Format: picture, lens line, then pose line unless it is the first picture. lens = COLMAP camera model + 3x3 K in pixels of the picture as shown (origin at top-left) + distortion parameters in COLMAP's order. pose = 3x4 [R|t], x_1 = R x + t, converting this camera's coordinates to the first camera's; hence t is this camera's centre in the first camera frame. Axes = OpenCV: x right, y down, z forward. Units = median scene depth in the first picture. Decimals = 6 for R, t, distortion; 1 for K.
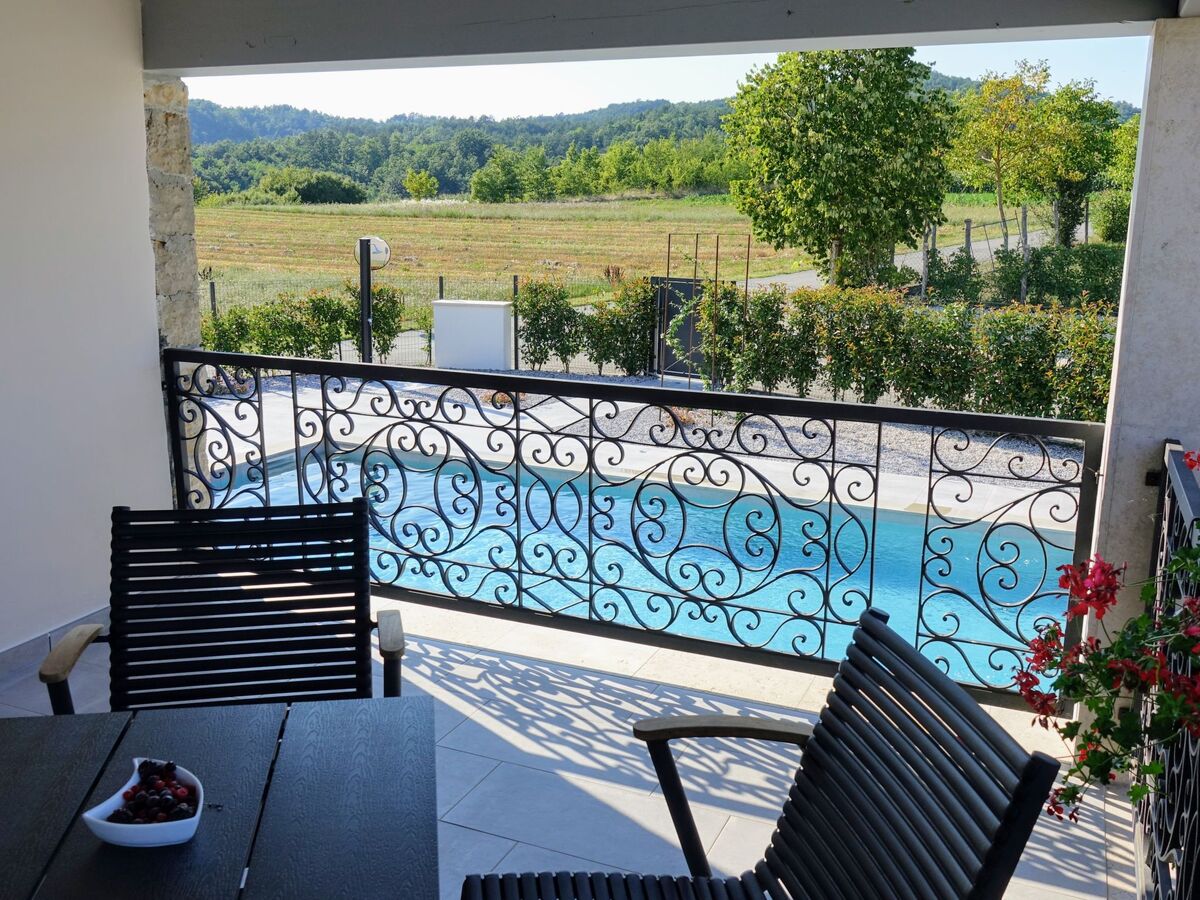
lens RADIAL K [[1100.4, 0, 605.7], [0, 1100.4, 445.8], [0, 0, 1]] dist [0.001044, -0.009322]
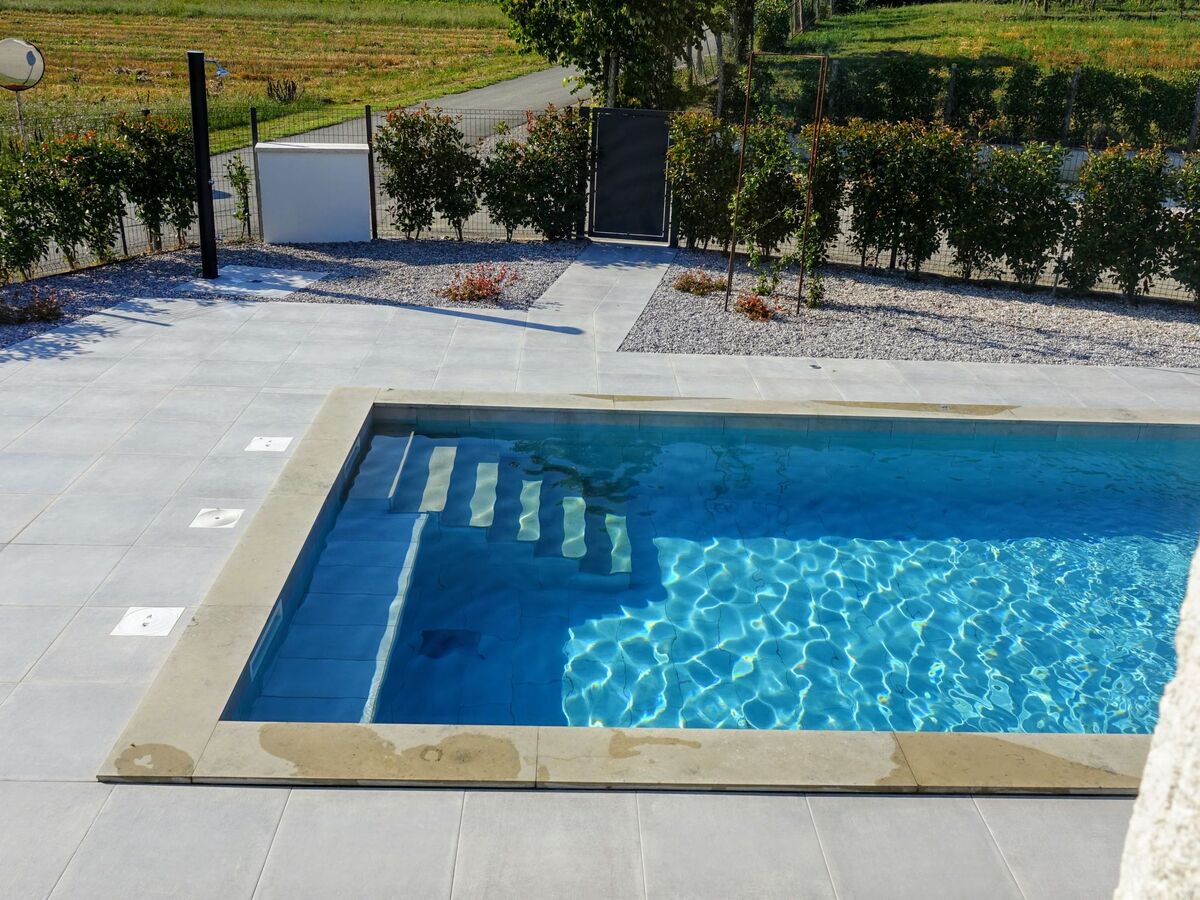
lens RADIAL K [[1100.4, 0, 605.7], [0, 1100.4, 445.8], [0, 0, 1]] dist [0.001044, -0.009322]
pose [[0.898951, -0.139364, 0.415288, -0.197737], [0.067704, 0.980853, 0.182604, -0.042708], [-0.432784, -0.136035, 0.891175, 0.197408]]
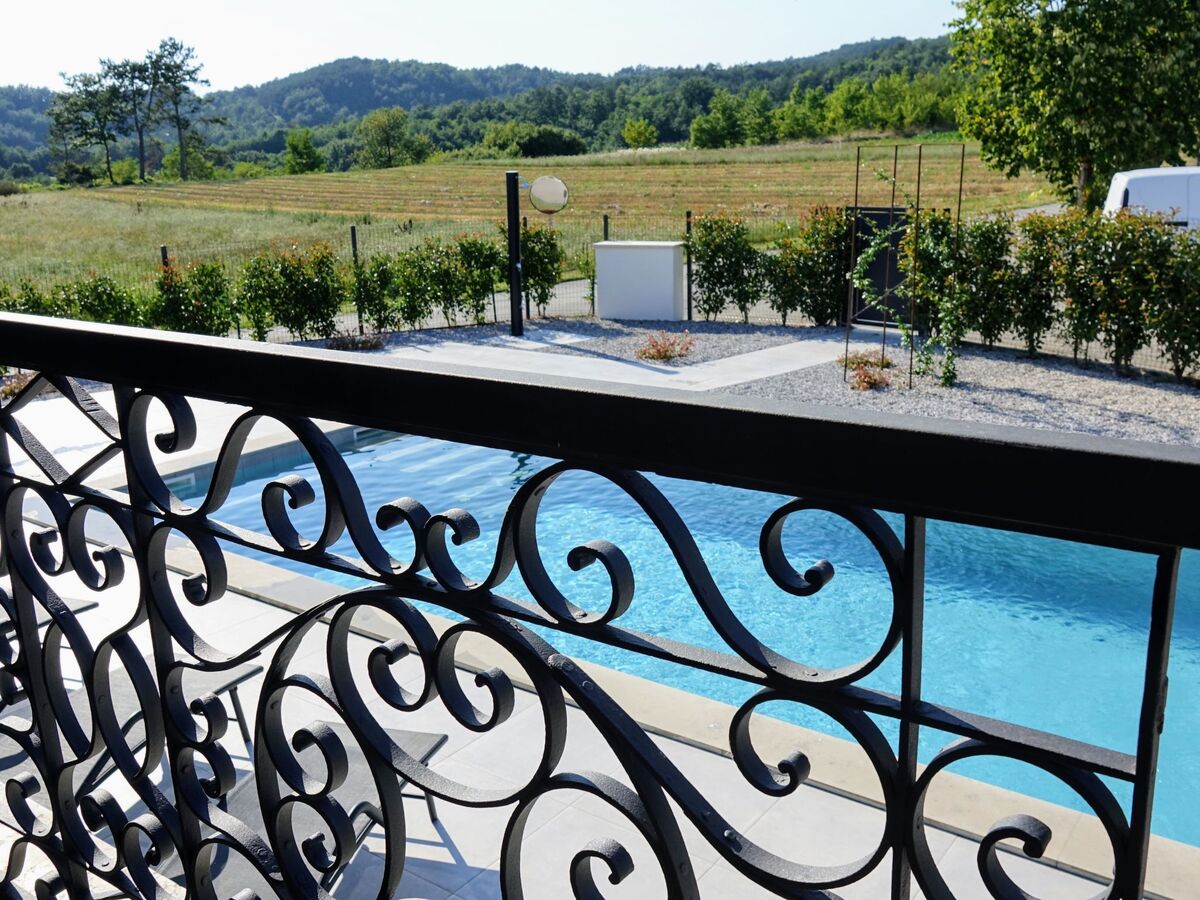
lens RADIAL K [[1100.4, 0, 605.7], [0, 1100.4, 445.8], [0, 0, 1]] dist [0.001044, -0.009322]
pose [[0.979427, 0.014973, -0.201243, 0.022994], [-0.006376, 0.999042, 0.043300, -0.005154], [0.201699, -0.041126, 0.978584, 0.094928]]
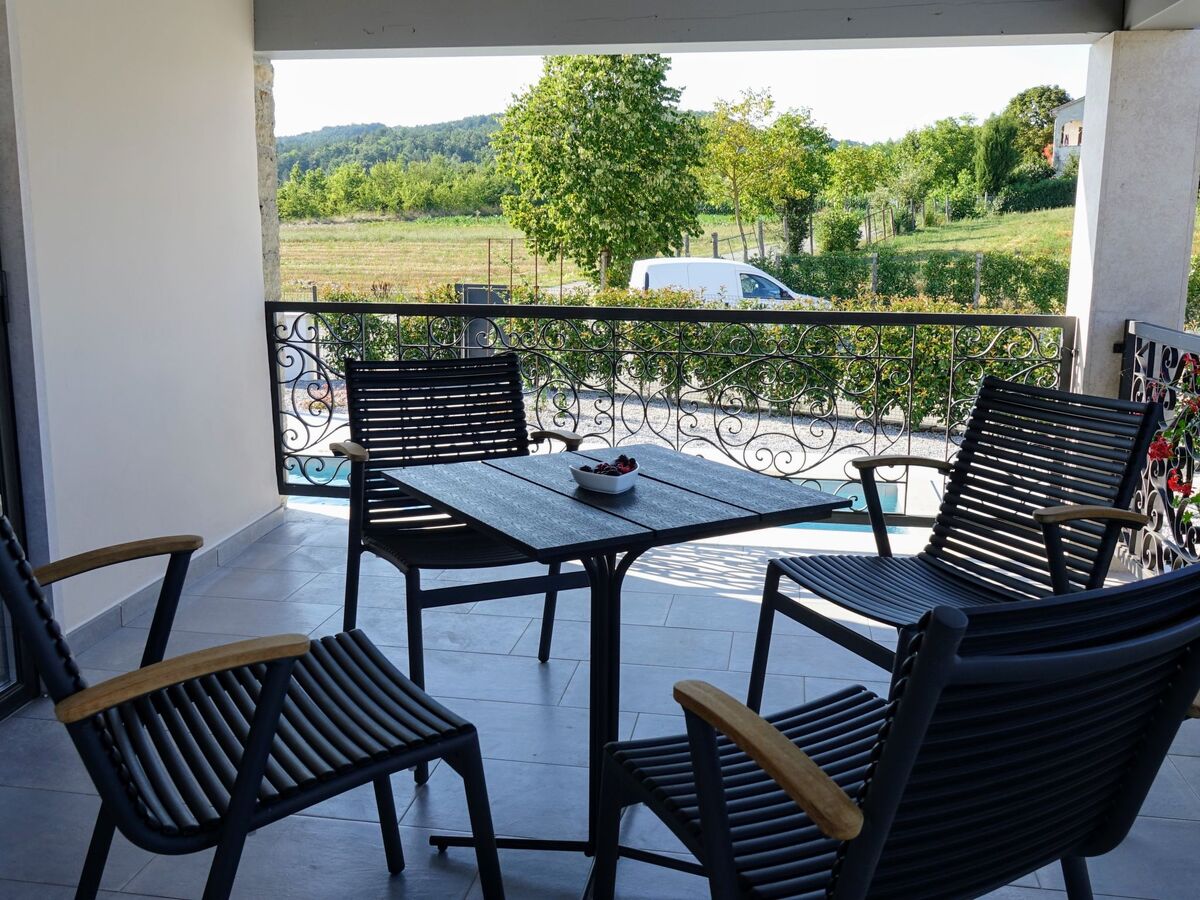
lens RADIAL K [[1100.4, 0, 605.7], [0, 1100.4, 445.8], [0, 0, 1]] dist [0.001044, -0.009322]
pose [[0.969783, -0.051912, 0.238384, -0.052060], [0.056834, 0.998288, -0.013815, 0.014354], [-0.237259, 0.026946, 0.971073, -0.024821]]
